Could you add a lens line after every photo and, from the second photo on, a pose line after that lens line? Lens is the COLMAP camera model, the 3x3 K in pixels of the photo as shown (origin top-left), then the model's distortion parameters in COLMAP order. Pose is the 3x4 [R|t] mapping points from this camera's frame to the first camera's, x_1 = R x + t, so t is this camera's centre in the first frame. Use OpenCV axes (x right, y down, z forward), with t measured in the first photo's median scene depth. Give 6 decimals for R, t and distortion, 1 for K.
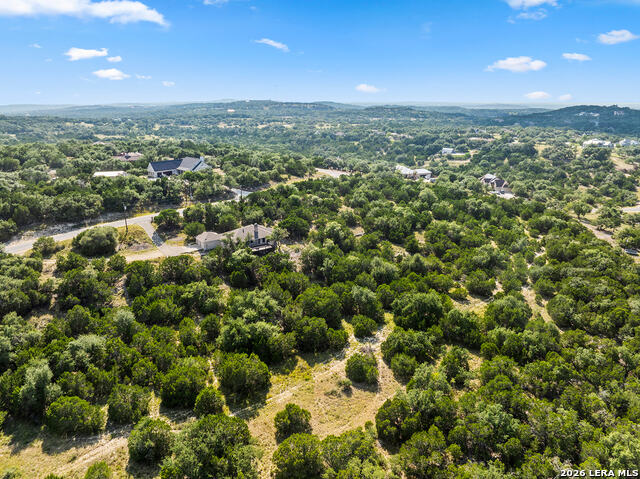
lens RADIAL K [[456.1, 0, 320.0], [0, 456.1, 239.5], [0, 0, 1]] dist [-0.042050, 0.002992]
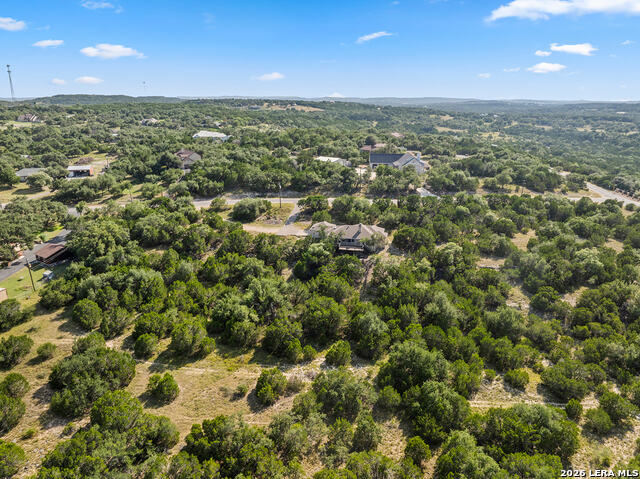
lens RADIAL K [[456.1, 0, 320.0], [0, 456.1, 239.5], [0, 0, 1]] dist [-0.042050, 0.002992]
pose [[0.685908, 0.231225, -0.689975, 0.561860], [-0.225786, 0.969002, 0.100277, -0.094399], [0.691773, 0.087006, 0.716854, 0.287000]]
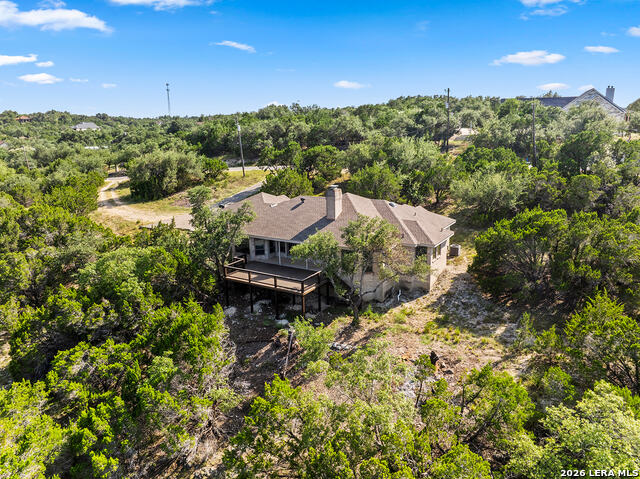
lens RADIAL K [[468.0, 0, 320.0], [0, 468.0, 239.5], [0, 0, 1]] dist [-0.039470, 0.001302]
pose [[0.388196, 0.214971, -0.896154, 0.104731], [-0.249008, 0.960711, 0.122592, -0.042643], [0.887299, 0.175560, 0.426474, 1.045736]]
